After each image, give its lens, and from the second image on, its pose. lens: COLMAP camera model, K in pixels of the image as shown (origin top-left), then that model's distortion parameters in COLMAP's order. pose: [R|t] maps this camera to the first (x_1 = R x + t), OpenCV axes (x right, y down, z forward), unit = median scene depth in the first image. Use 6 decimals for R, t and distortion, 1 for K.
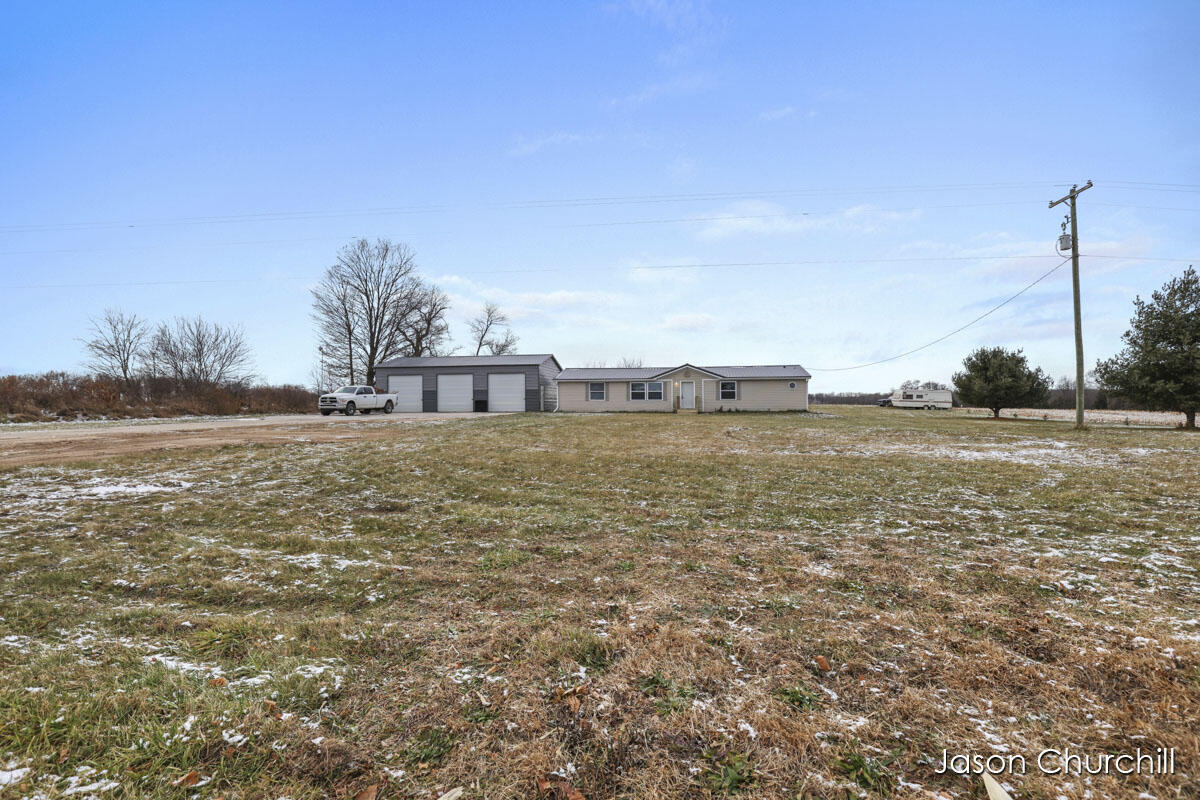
lens RADIAL K [[549.9, 0, 606.9], [0, 549.9, 401.8], [0, 0, 1]] dist [-0.018408, 0.000207]
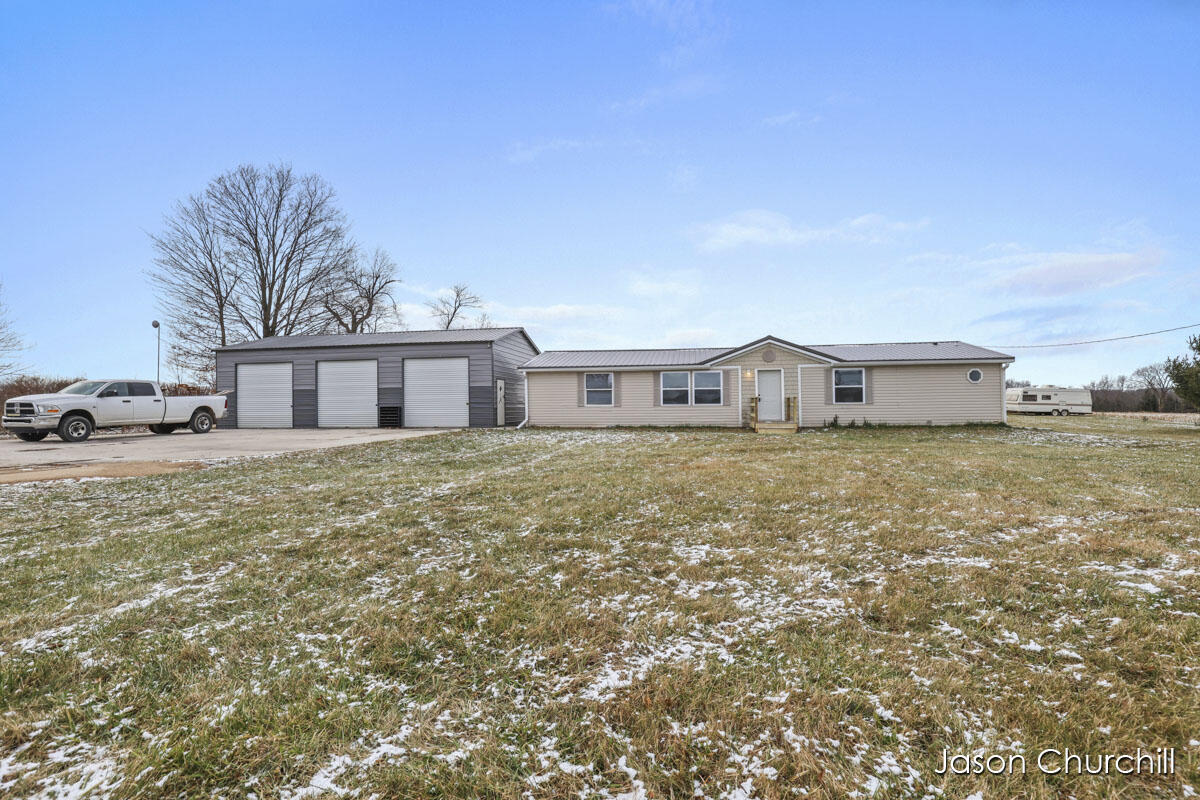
lens RADIAL K [[549.9, 0, 613.0], [0, 549.9, 432.8], [0, 0, 1]] dist [-0.018408, 0.000207]
pose [[0.999927, -0.000620, 0.012094, -0.010634], [0.000273, 0.999589, 0.028681, 0.008096], [-0.012107, -0.028675, 0.999515, 0.428787]]
